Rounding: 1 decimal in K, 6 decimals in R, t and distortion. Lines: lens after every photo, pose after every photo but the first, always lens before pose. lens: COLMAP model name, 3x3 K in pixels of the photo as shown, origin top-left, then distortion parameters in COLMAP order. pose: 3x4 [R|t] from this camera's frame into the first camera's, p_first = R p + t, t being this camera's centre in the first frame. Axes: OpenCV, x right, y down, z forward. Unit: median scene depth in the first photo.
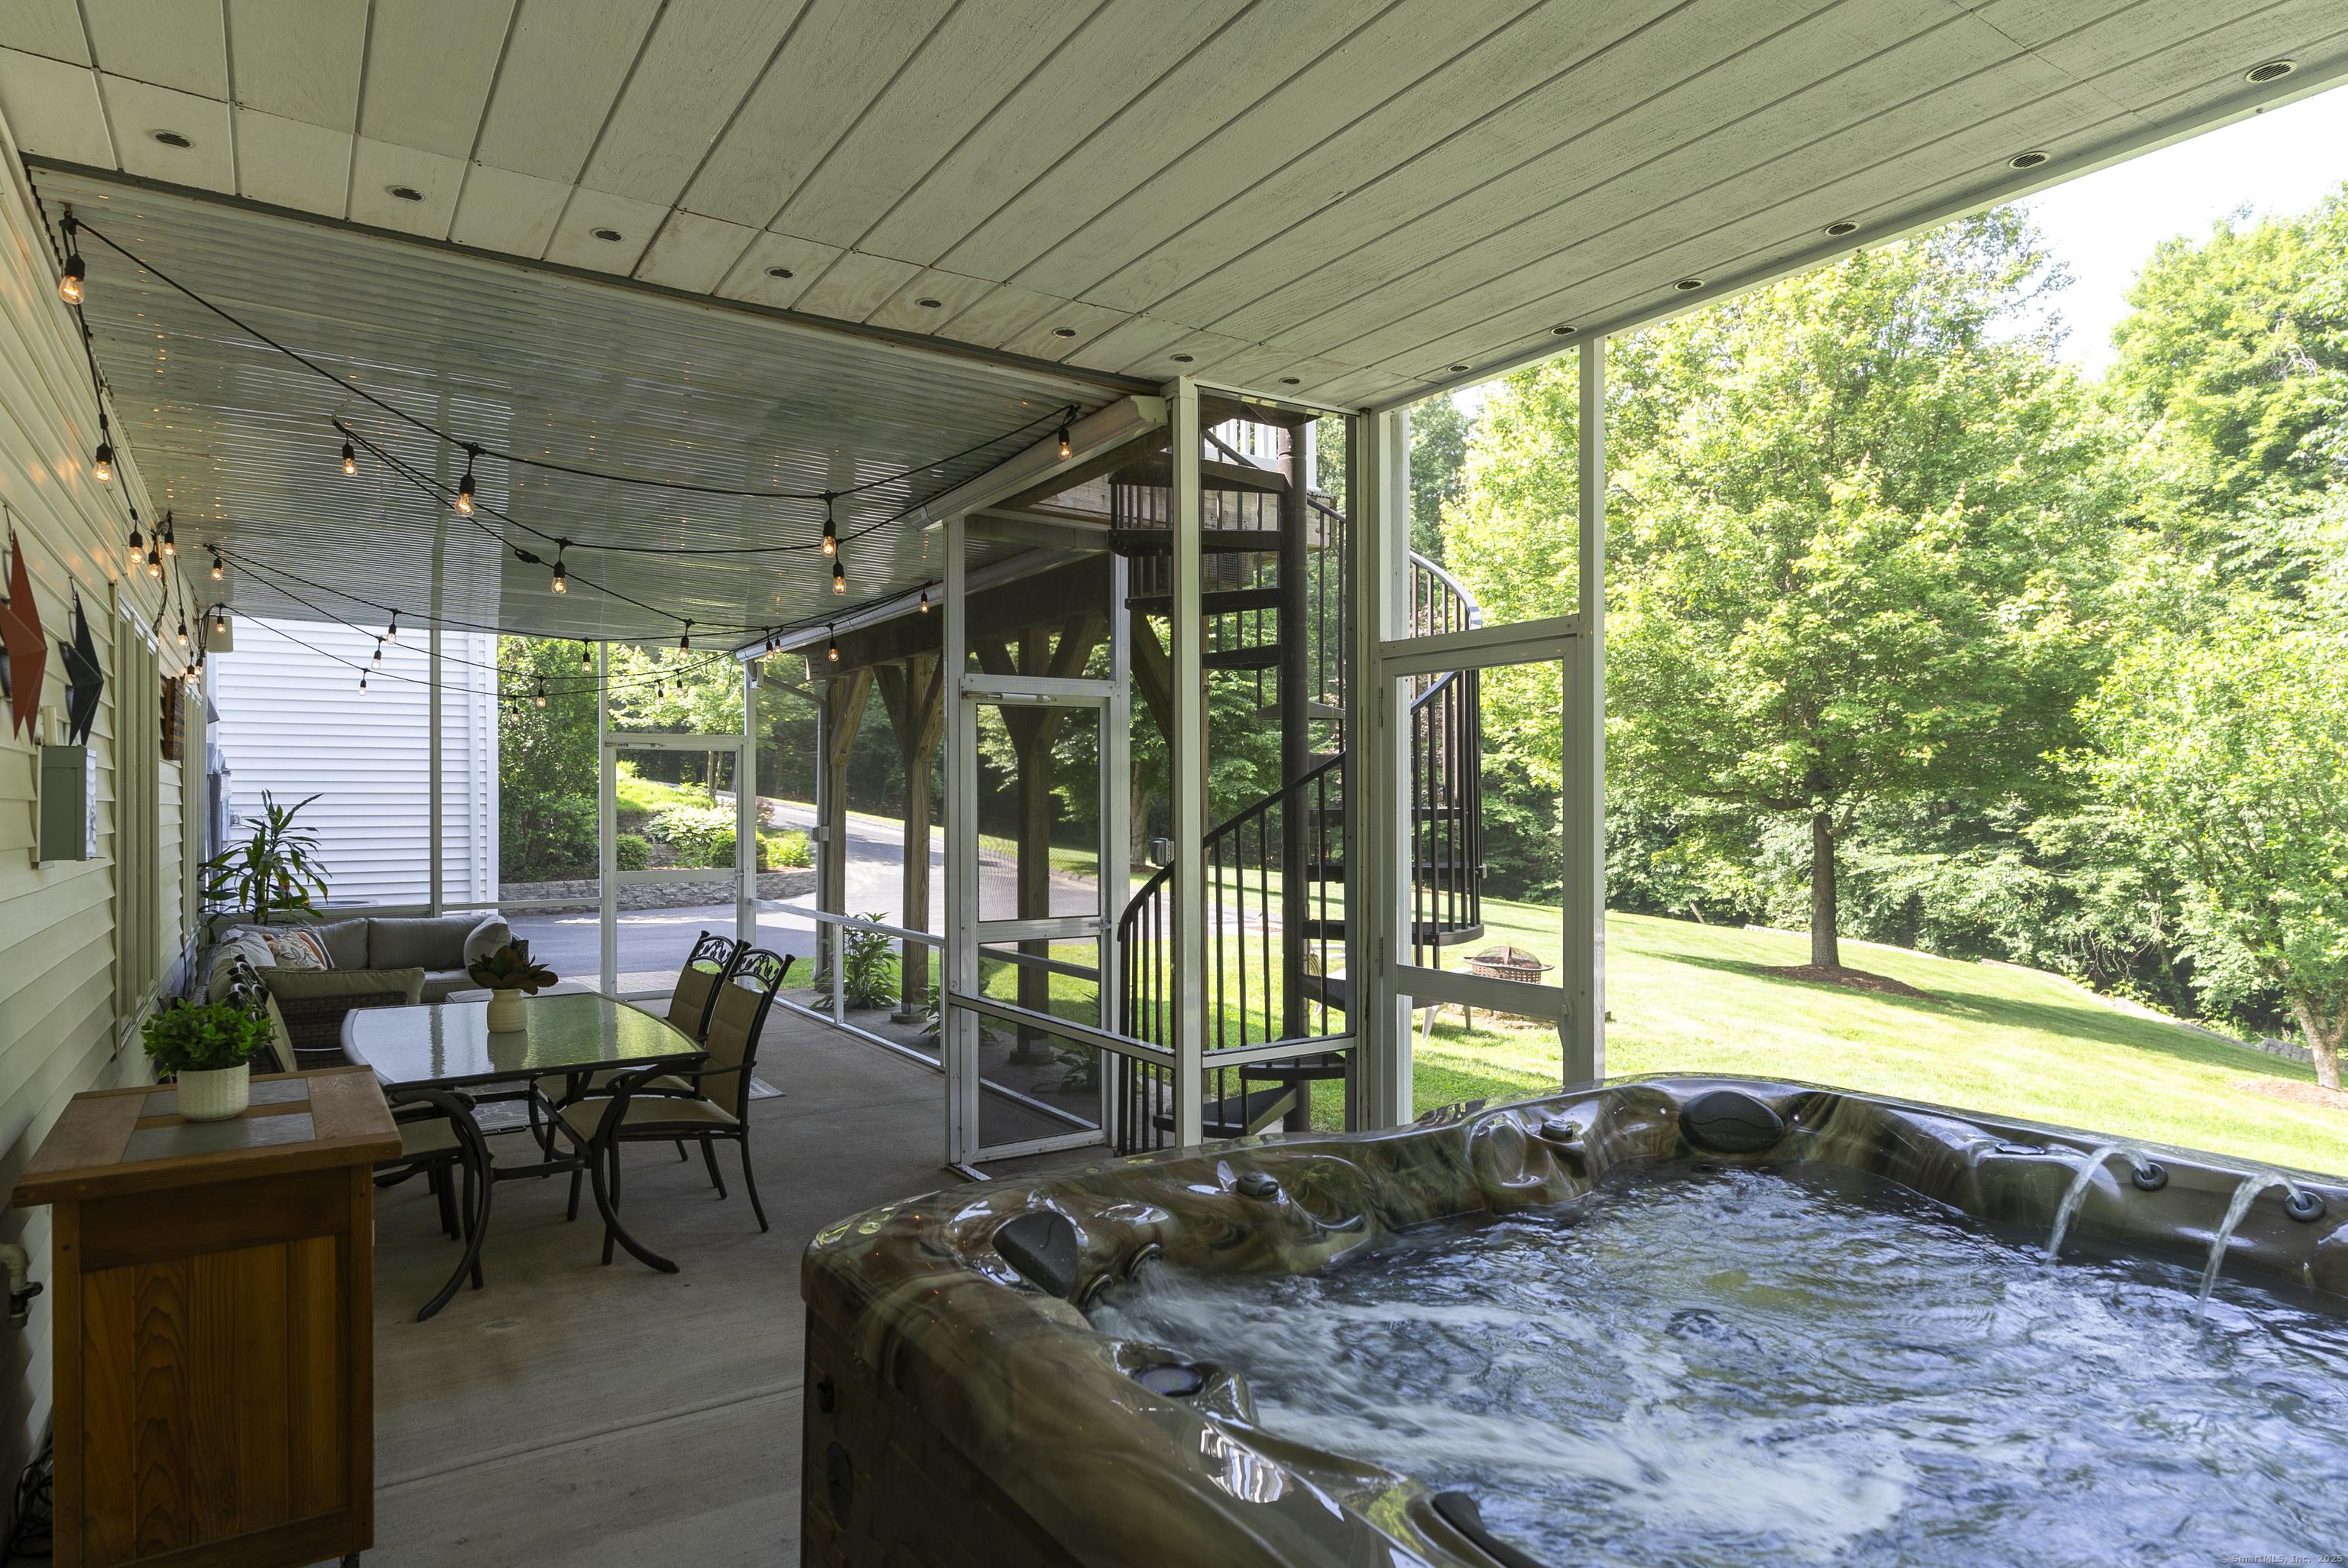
lens RADIAL K [[1341.6, 0, 1172.8], [0, 1341.6, 792.5], [0, 0, 1]] dist [-0.000232, -0.000067]
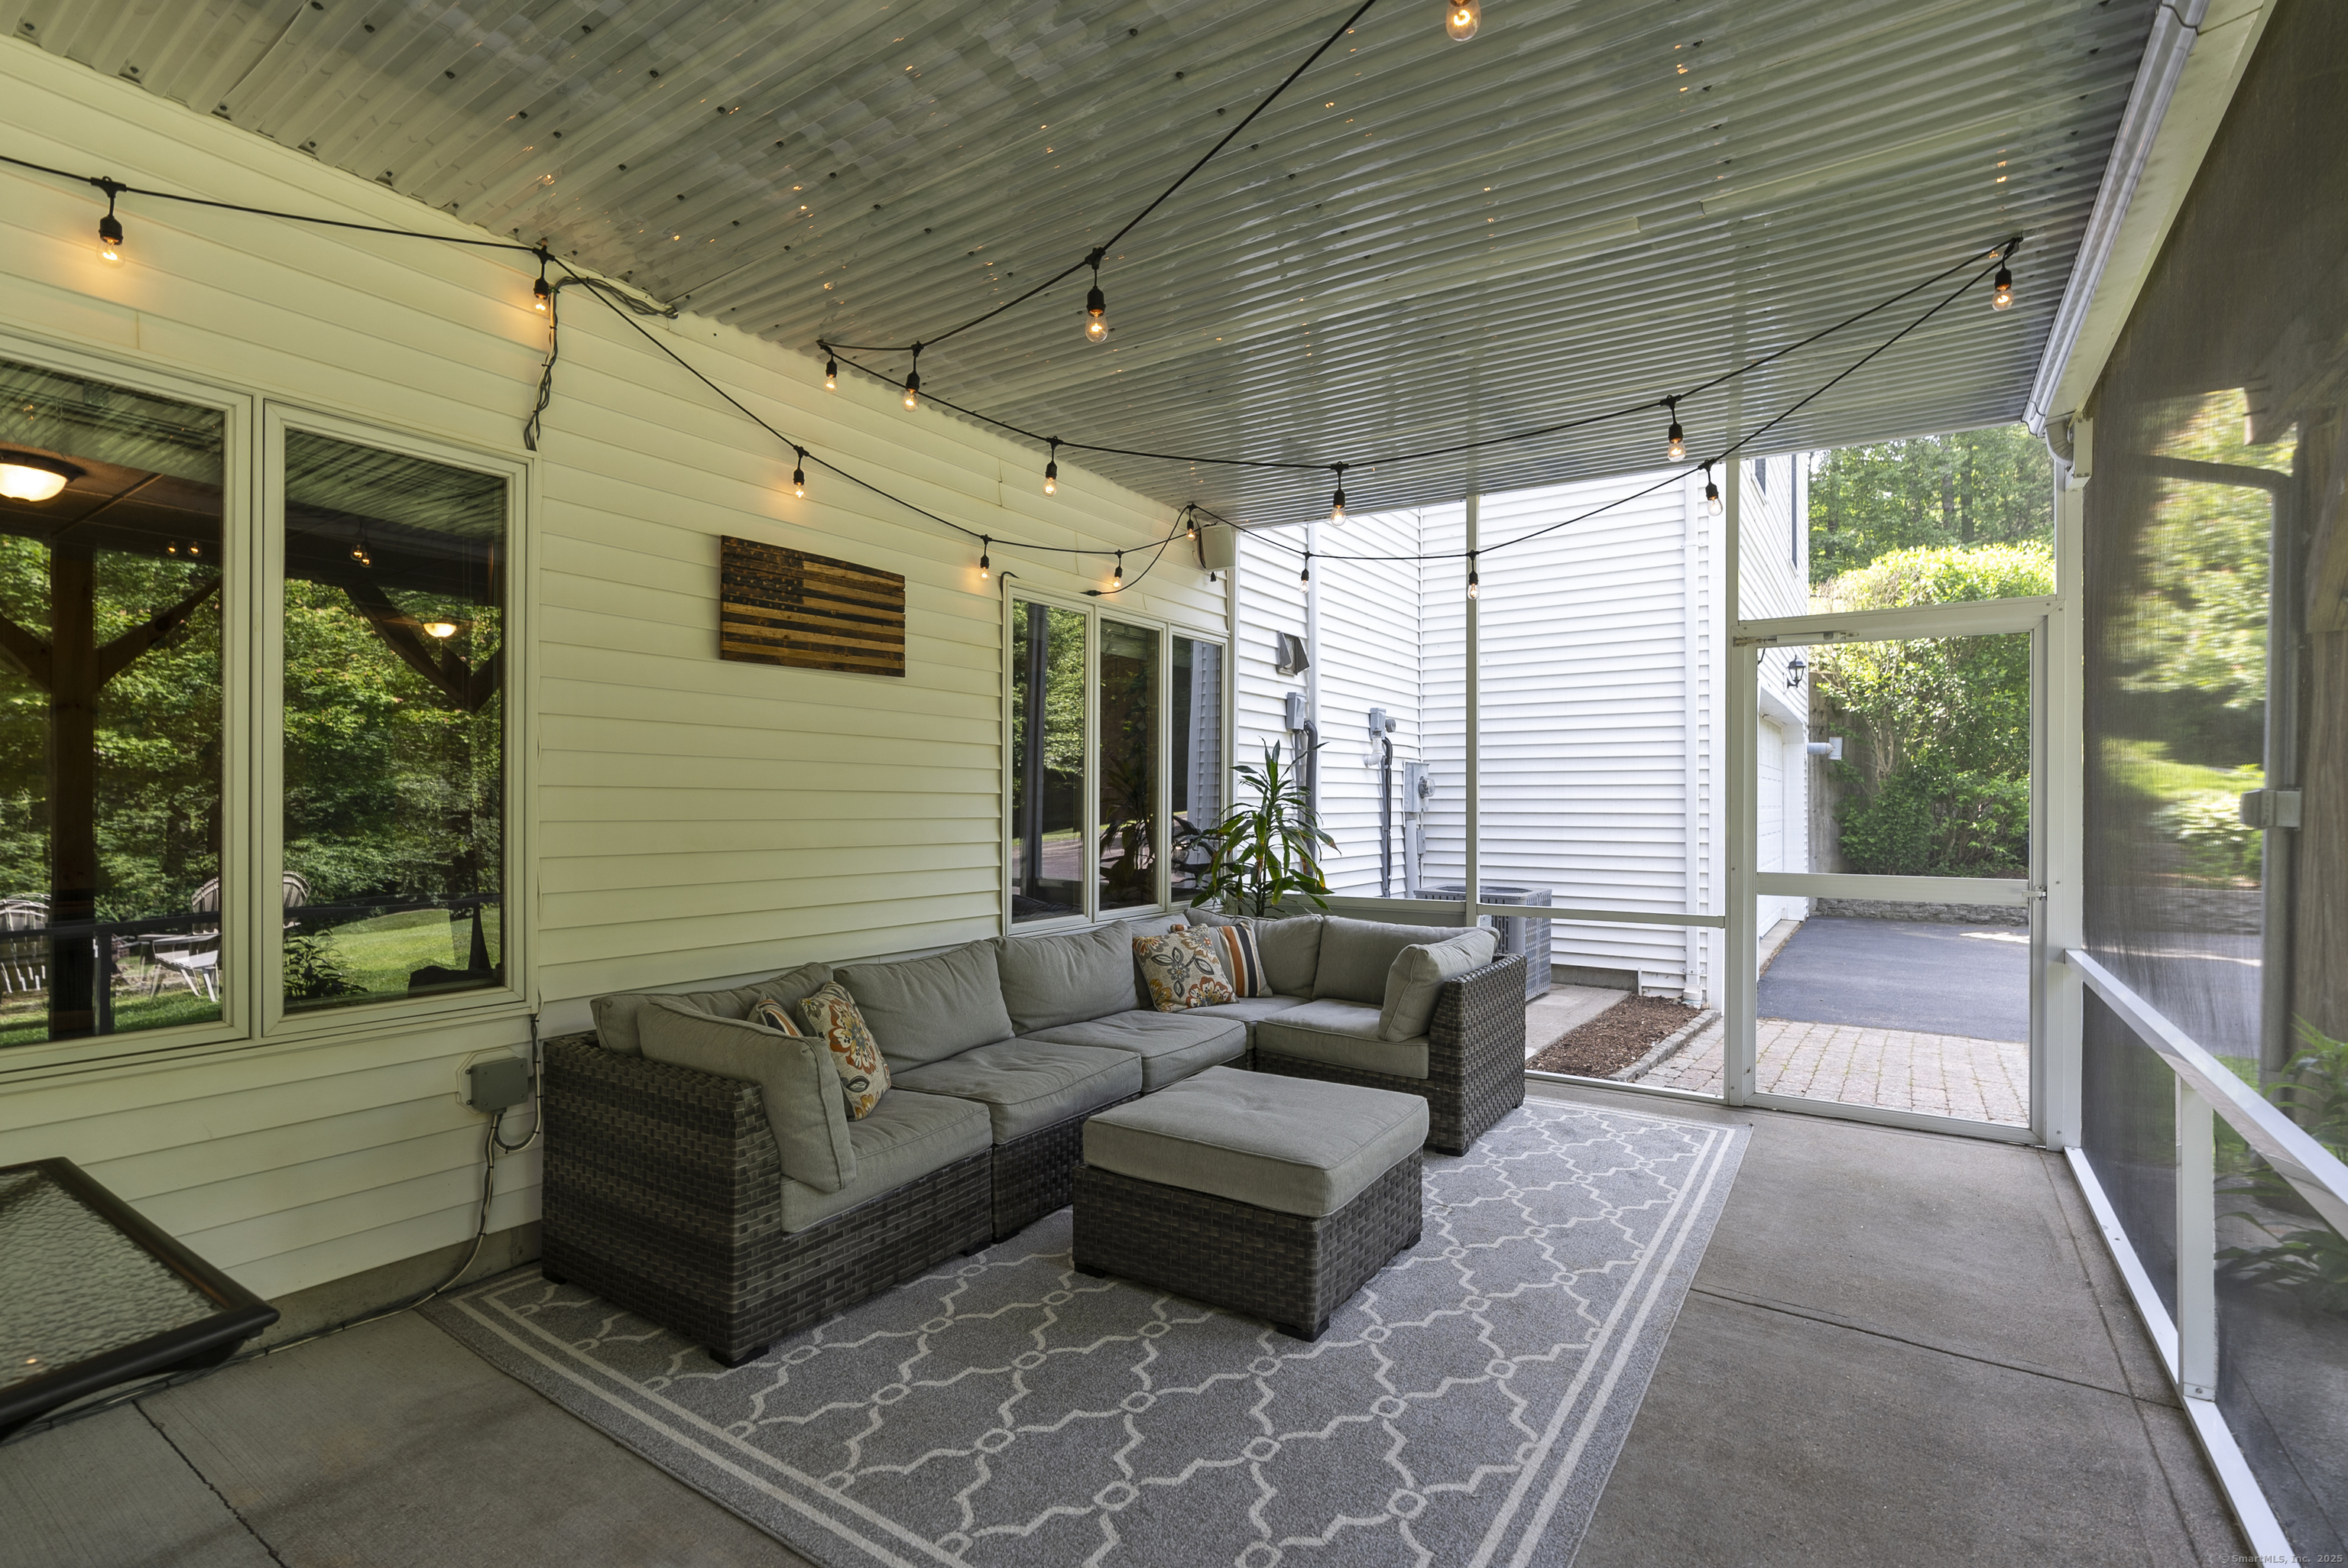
lens RADIAL K [[1068.6, 0, 1178.8], [0, 1068.6, 797.6], [0, 0, 1]] dist [0.002861, -0.000008]
pose [[0.383120, -0.003962, -0.923690, -0.051103], [0.004450, 0.999987, -0.002444, 0.014477], [0.923688, -0.003175, 0.383133, 0.307993]]
